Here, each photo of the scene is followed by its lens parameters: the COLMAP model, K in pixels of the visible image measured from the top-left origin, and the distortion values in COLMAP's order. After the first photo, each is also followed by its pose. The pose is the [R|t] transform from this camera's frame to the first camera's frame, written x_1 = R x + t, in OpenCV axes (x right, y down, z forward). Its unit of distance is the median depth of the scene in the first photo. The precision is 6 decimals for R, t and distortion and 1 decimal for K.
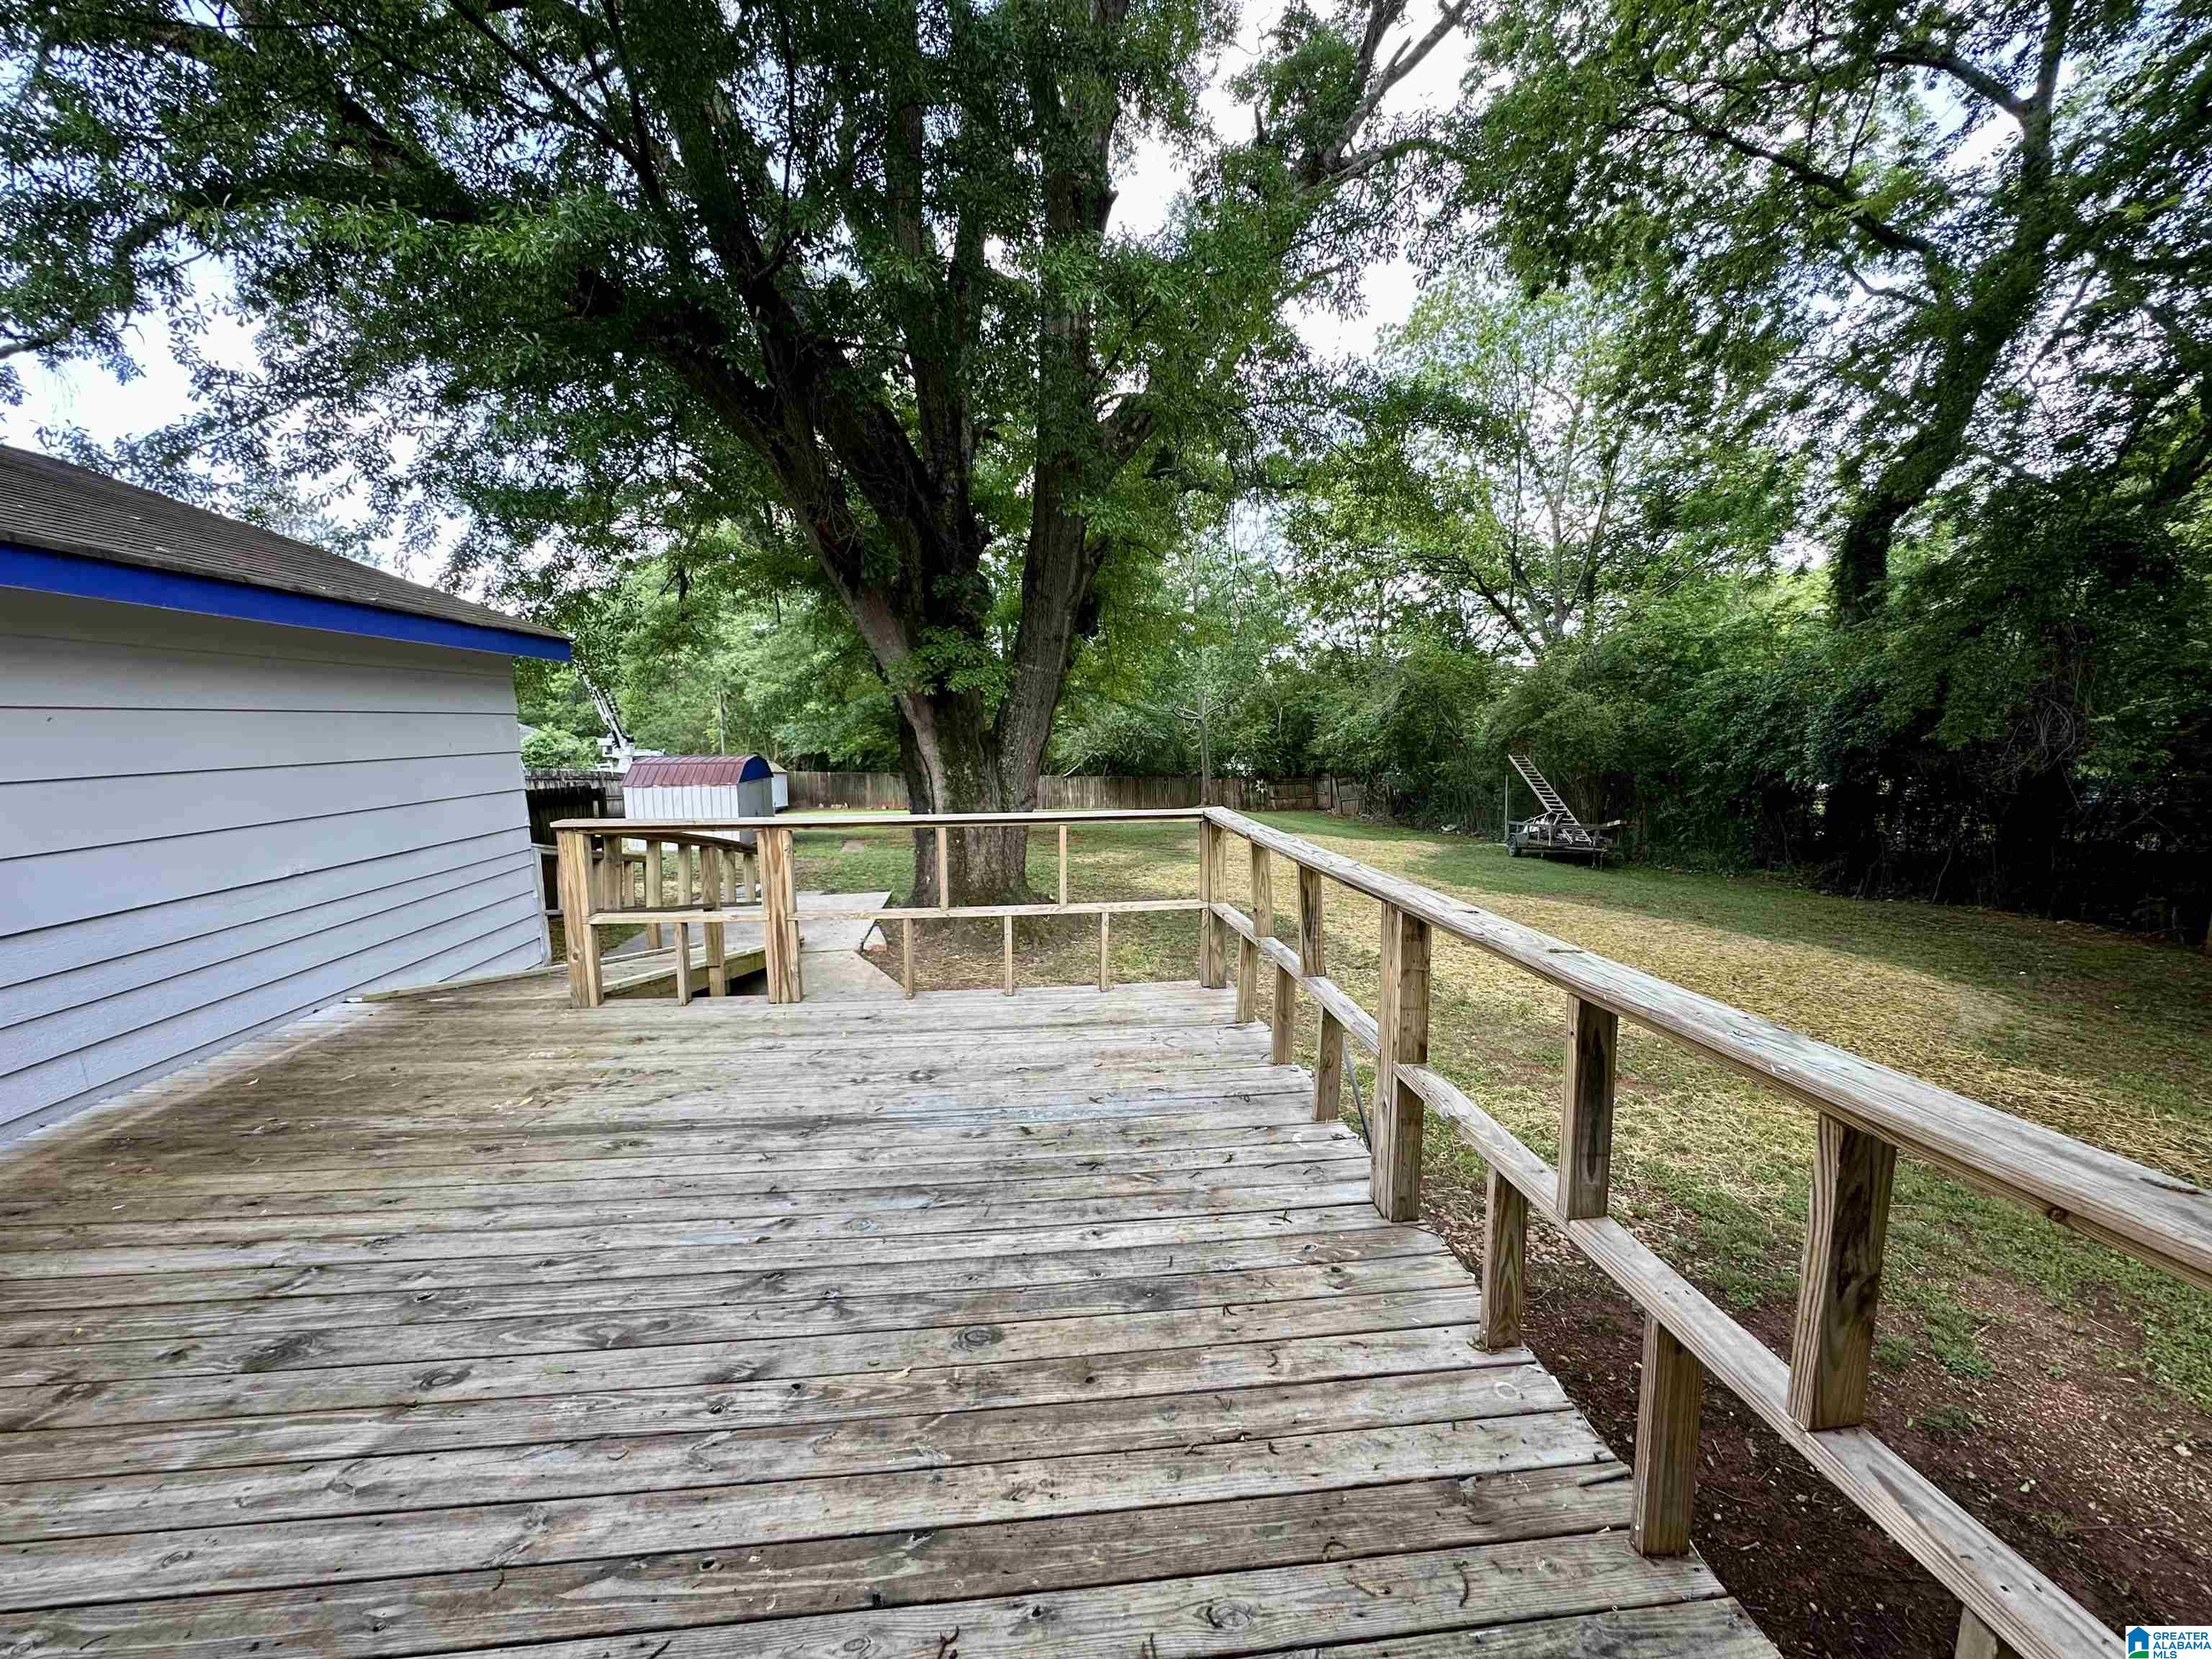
lens RADIAL K [[884.5, 0, 1106.0], [0, 884.5, 829.5], [0, 0, 1]] dist [-0.003221, 0.001027]
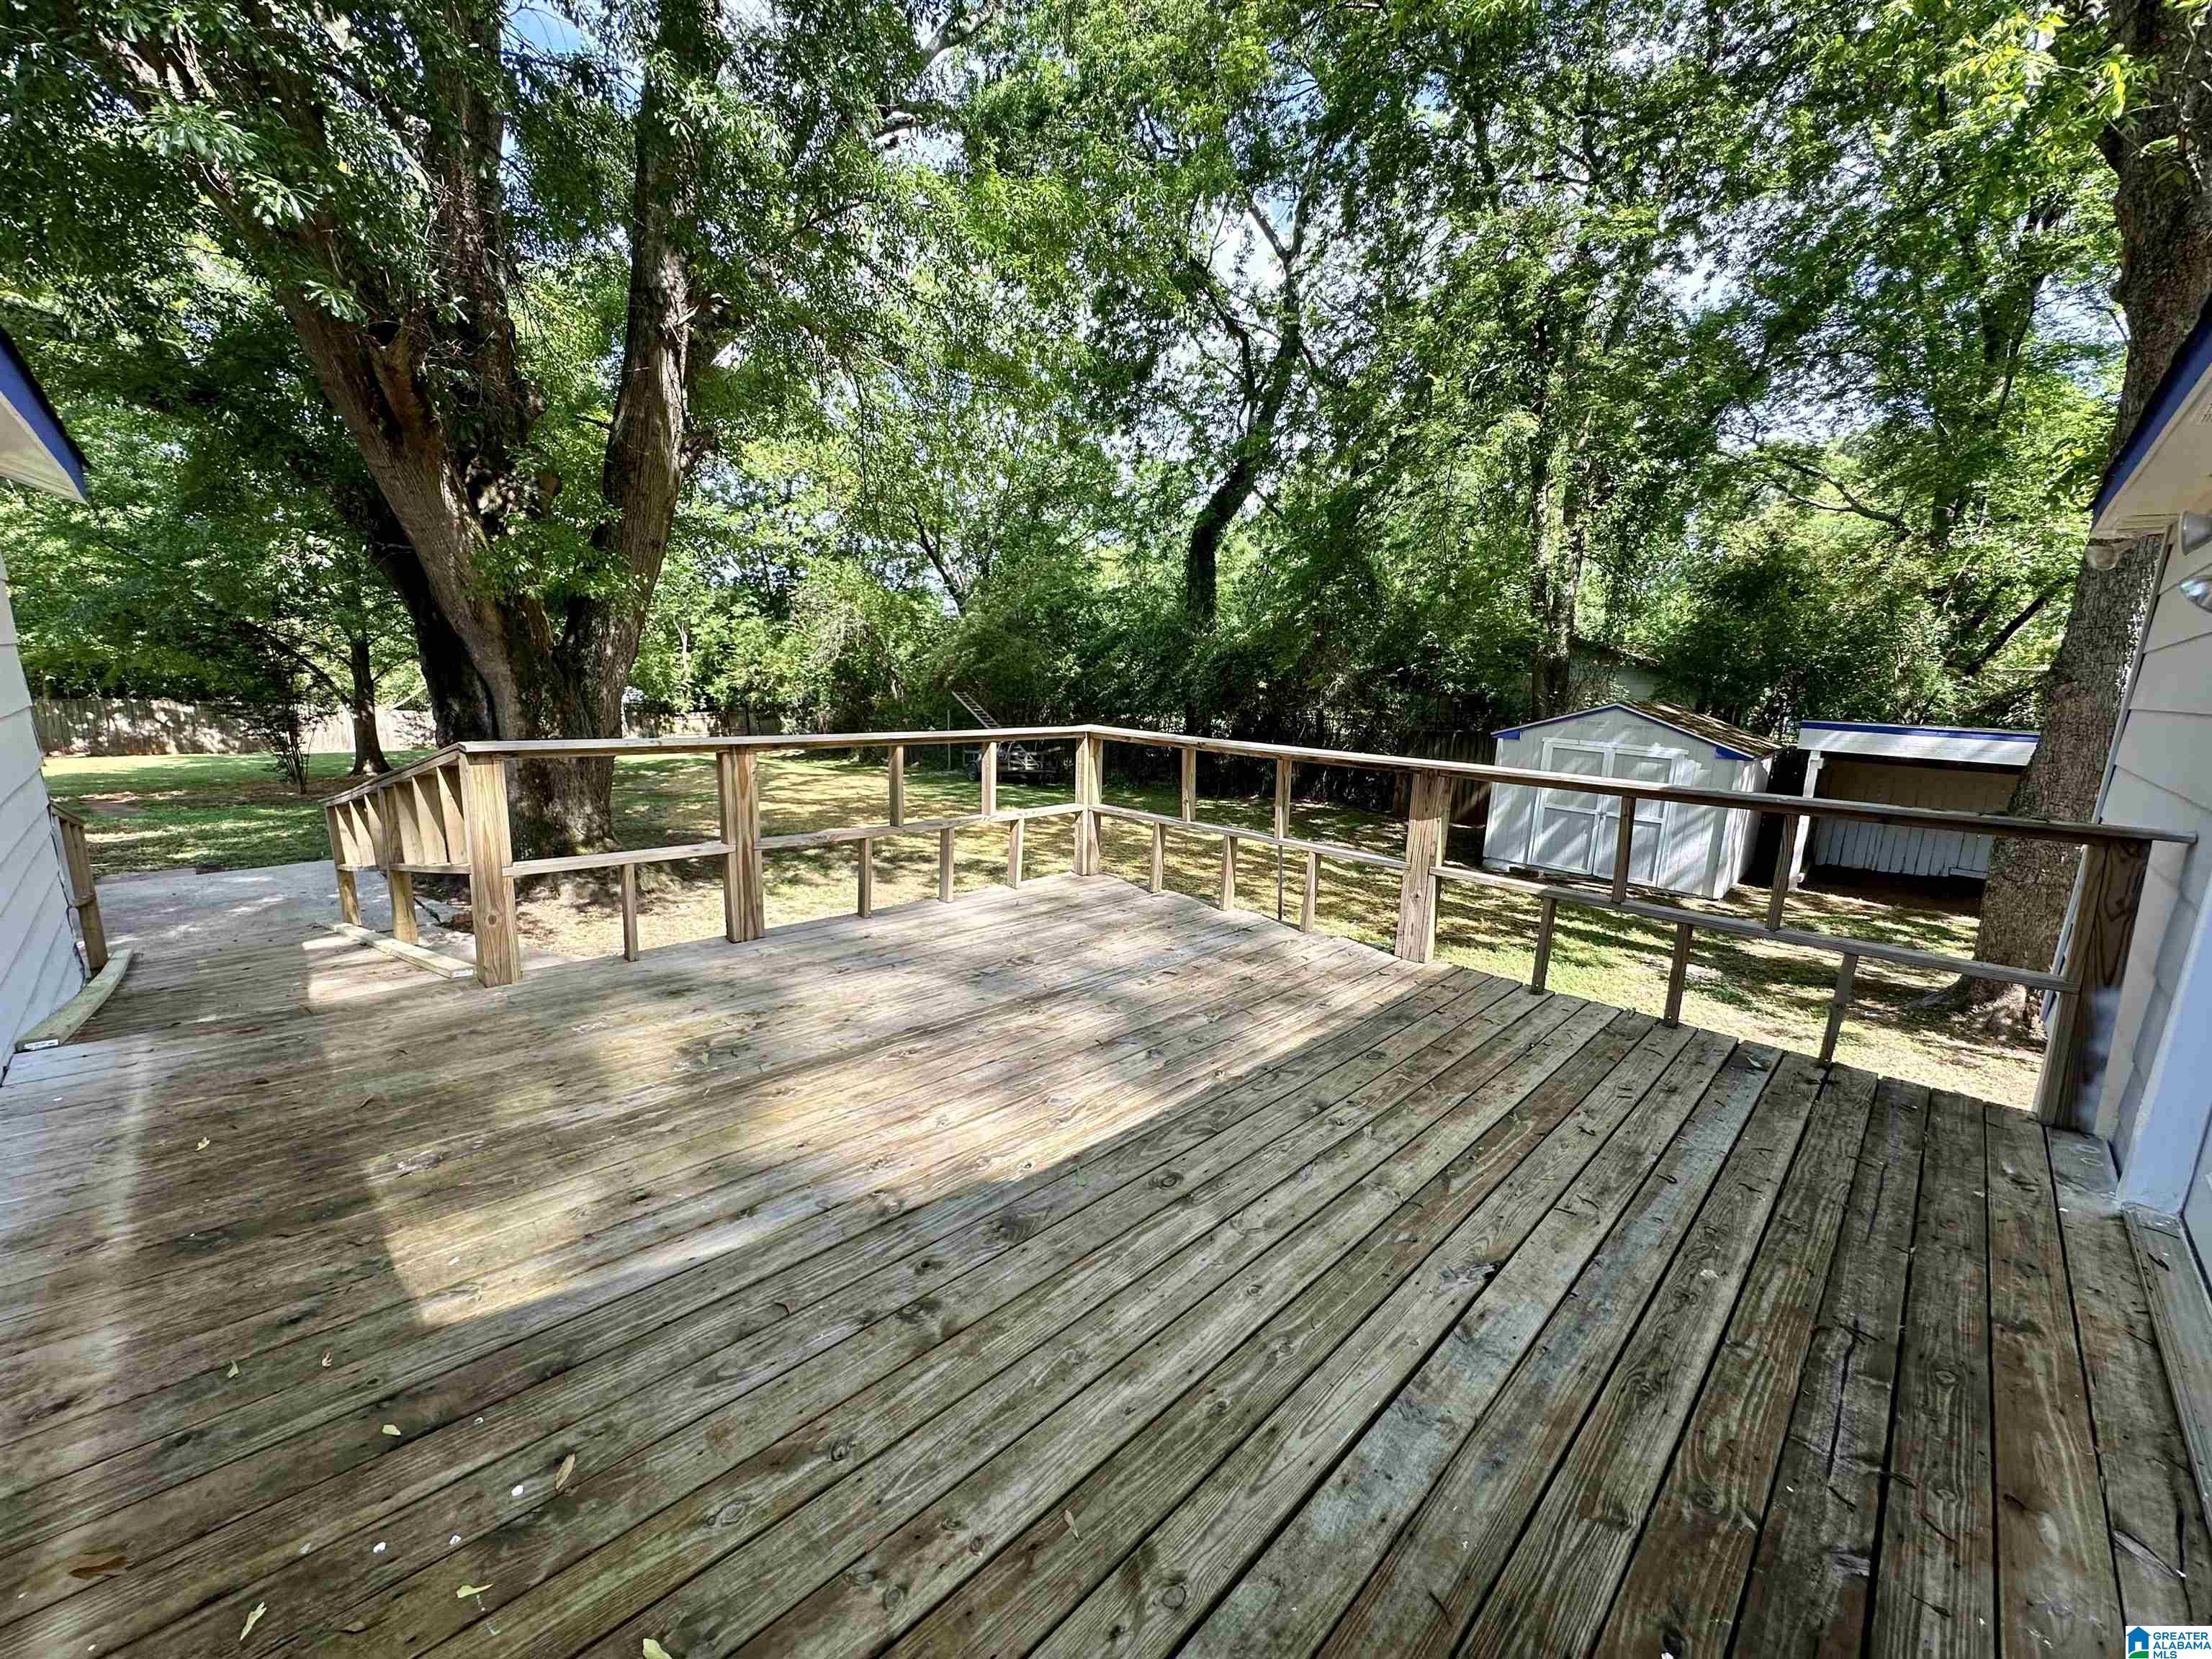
lens RADIAL K [[884.5, 0, 1106.0], [0, 884.5, 829.5], [0, 0, 1]] dist [-0.003221, 0.001027]
pose [[0.766005, -0.080001, 0.637837, -1.572285], [0.031189, 0.995682, 0.087428, 0.031595], [-0.642078, -0.047077, 0.765193, 0.148034]]
